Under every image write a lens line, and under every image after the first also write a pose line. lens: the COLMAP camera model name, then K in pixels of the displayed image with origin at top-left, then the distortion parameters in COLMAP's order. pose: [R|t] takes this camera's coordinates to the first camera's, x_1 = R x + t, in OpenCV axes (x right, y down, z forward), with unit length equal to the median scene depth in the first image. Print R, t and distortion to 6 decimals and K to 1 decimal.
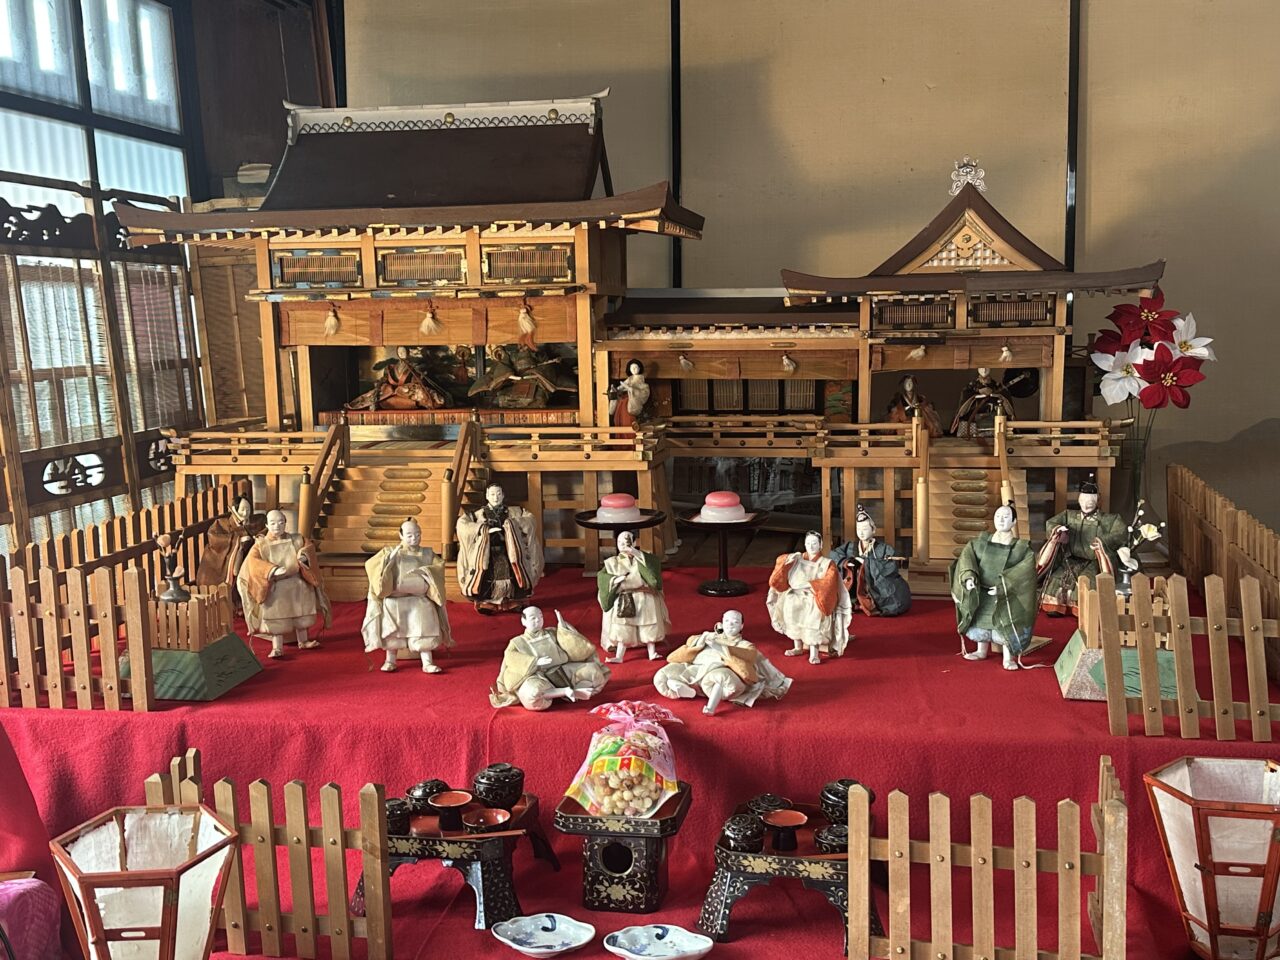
lens RADIAL K [[1407.9, 0, 640.0], [0, 1407.9, 480.0], [0, 0, 1]] dist [0.088736, -0.013393]
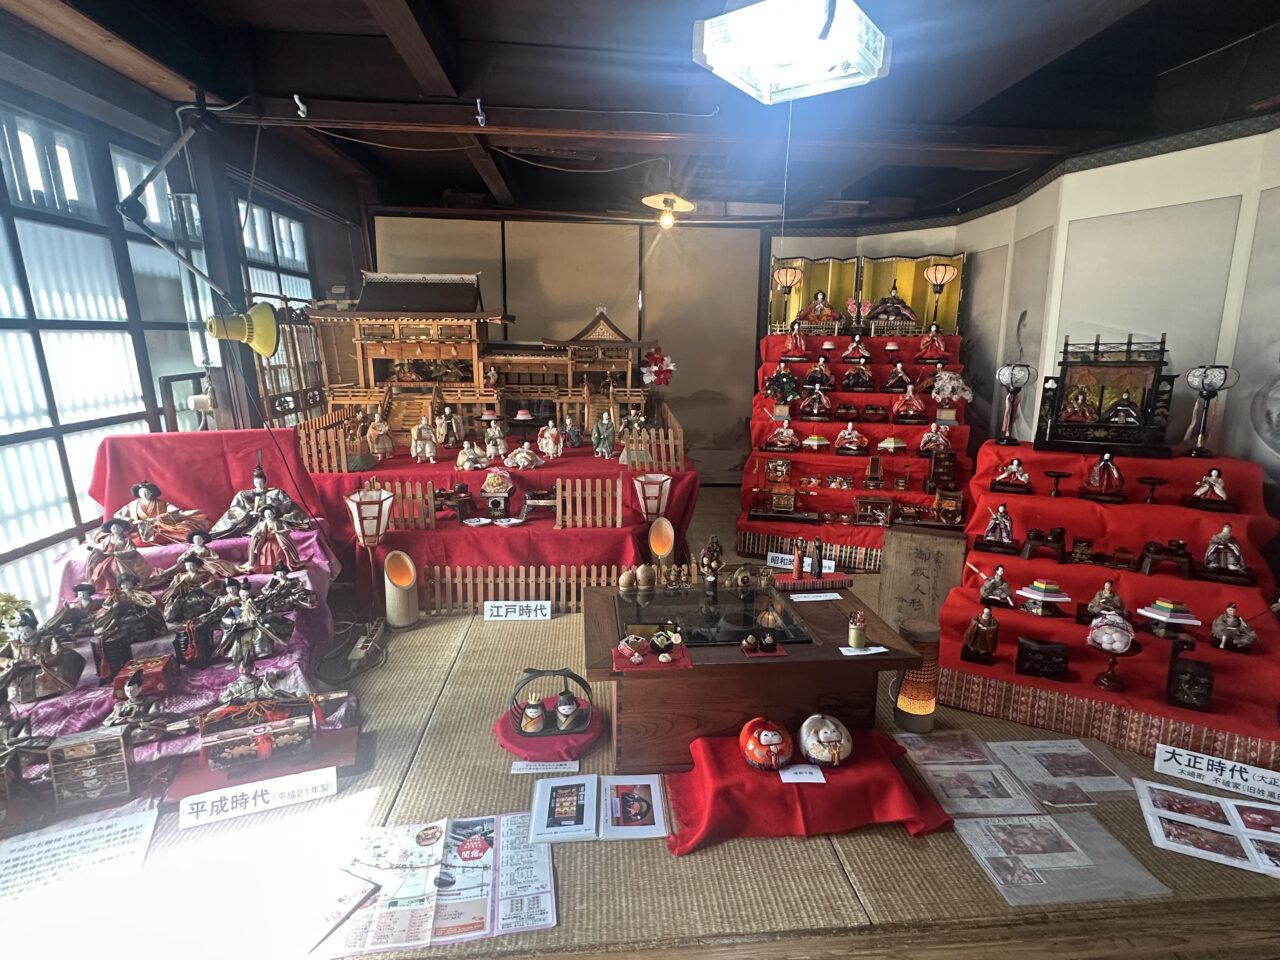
lens RADIAL K [[581.1, 0, 640.0], [0, 581.1, 480.0], [0, 0, 1]] dist [-0.026539, 0.000011]
pose [[0.967842, -0.024906, 0.250322, -0.015985], [-0.003523, 0.993648, 0.112482, 0.016493], [-0.251533, -0.109746, 0.961606, -0.295205]]
